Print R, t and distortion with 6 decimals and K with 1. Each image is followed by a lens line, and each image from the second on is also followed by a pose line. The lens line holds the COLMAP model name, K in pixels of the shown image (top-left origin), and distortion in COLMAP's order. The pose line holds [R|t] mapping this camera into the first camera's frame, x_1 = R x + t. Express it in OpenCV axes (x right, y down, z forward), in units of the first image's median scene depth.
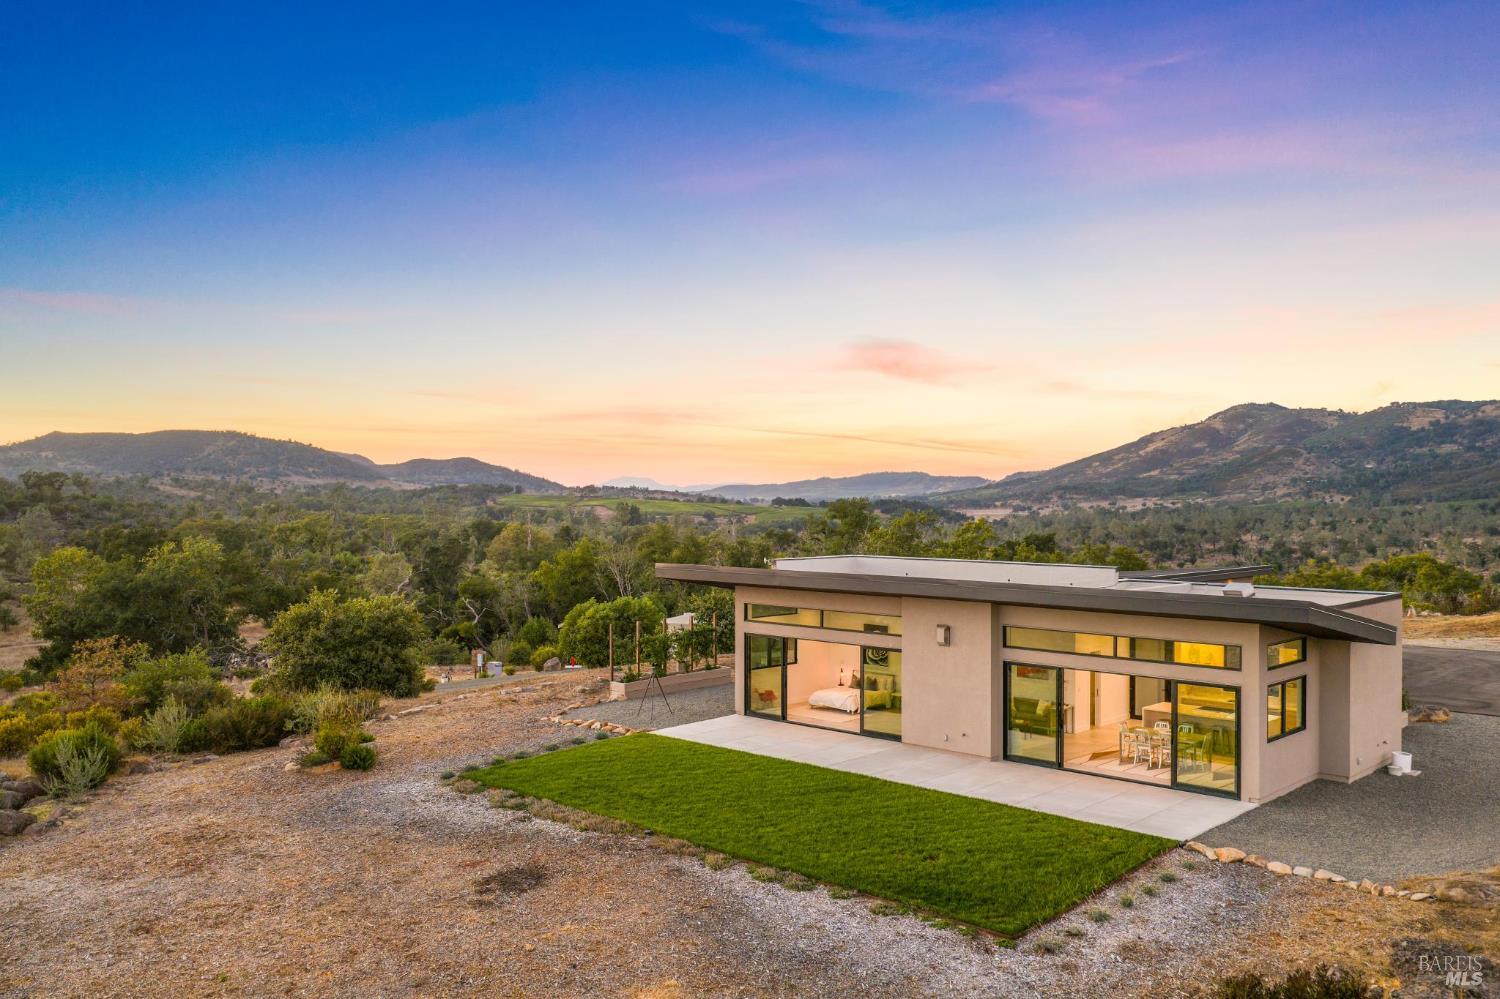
lens RADIAL K [[1229.1, 0, 750.0], [0, 1229.1, 499.5], [0, 0, 1]] dist [0.006451, -0.011973]
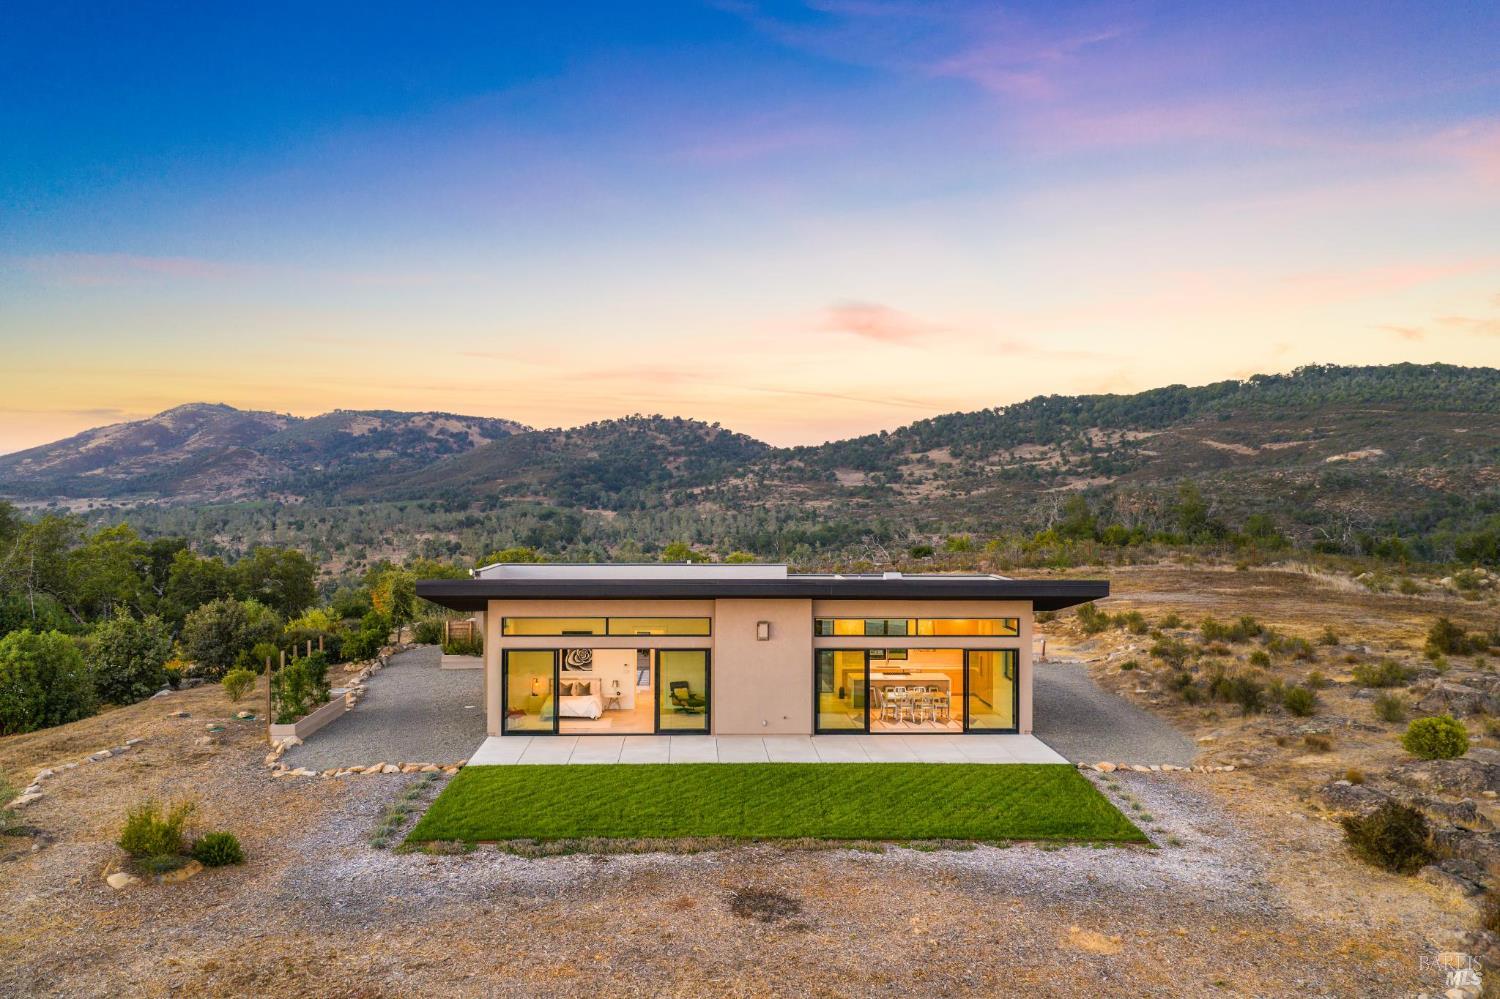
lens RADIAL K [[1229.1, 0, 750.0], [0, 1229.1, 499.5], [0, 0, 1]] dist [0.006451, -0.011973]
pose [[0.698263, 0.001427, 0.715839, -0.751024], [-0.001093, 0.999999, -0.000927, -0.007289], [-0.715840, -0.000135, 0.698264, 0.278692]]
